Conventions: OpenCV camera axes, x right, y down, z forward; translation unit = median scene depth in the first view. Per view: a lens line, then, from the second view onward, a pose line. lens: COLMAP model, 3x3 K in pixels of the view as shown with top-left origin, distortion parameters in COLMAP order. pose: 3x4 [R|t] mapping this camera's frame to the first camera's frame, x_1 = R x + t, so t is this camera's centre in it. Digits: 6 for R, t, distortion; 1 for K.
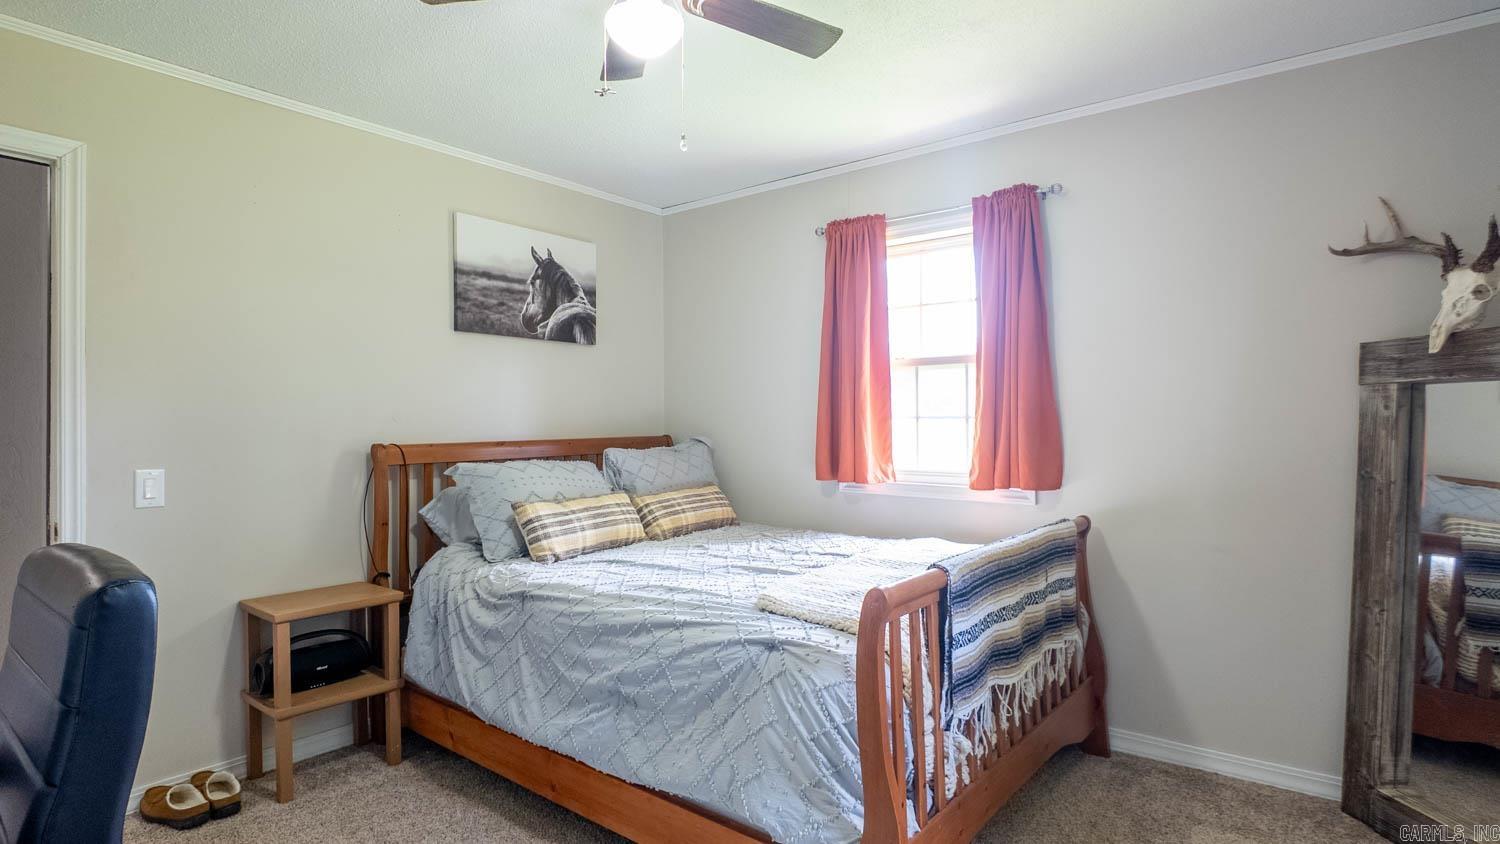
lens RADIAL K [[776.7, 0, 750.0], [0, 776.7, 422.0], [0, 0, 1]] dist [0.066031, -0.078496]
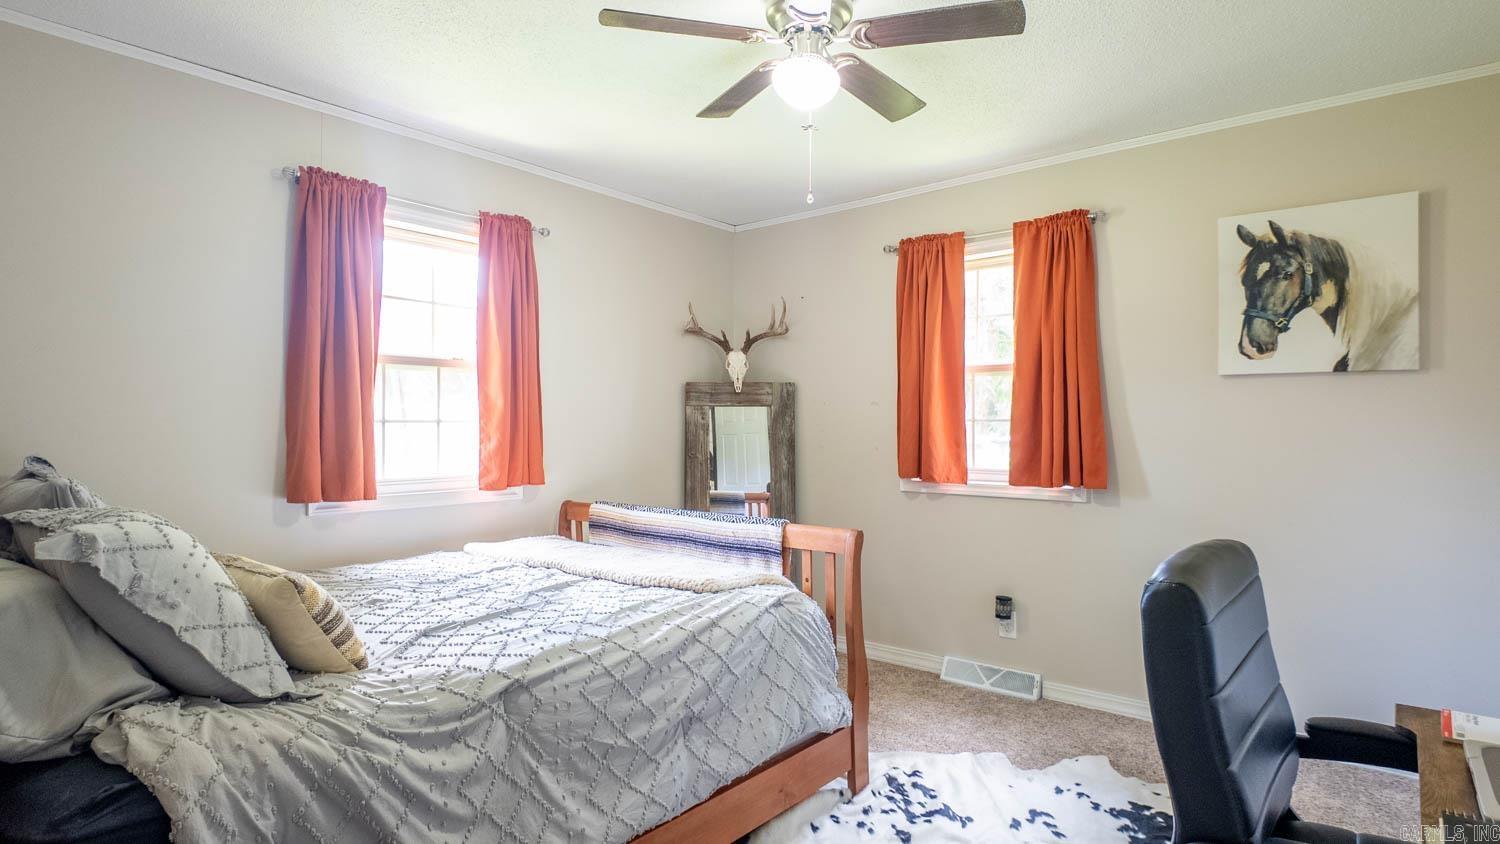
lens RADIAL K [[776.7, 0, 750.0], [0, 776.7, 422.0], [0, 0, 1]] dist [0.066031, -0.078496]
pose [[0.023520, 0.004281, 0.999714, -0.952495], [-0.000971, 0.999990, -0.004260, -0.001985], [-0.999723, -0.000871, 0.023524, 0.783259]]
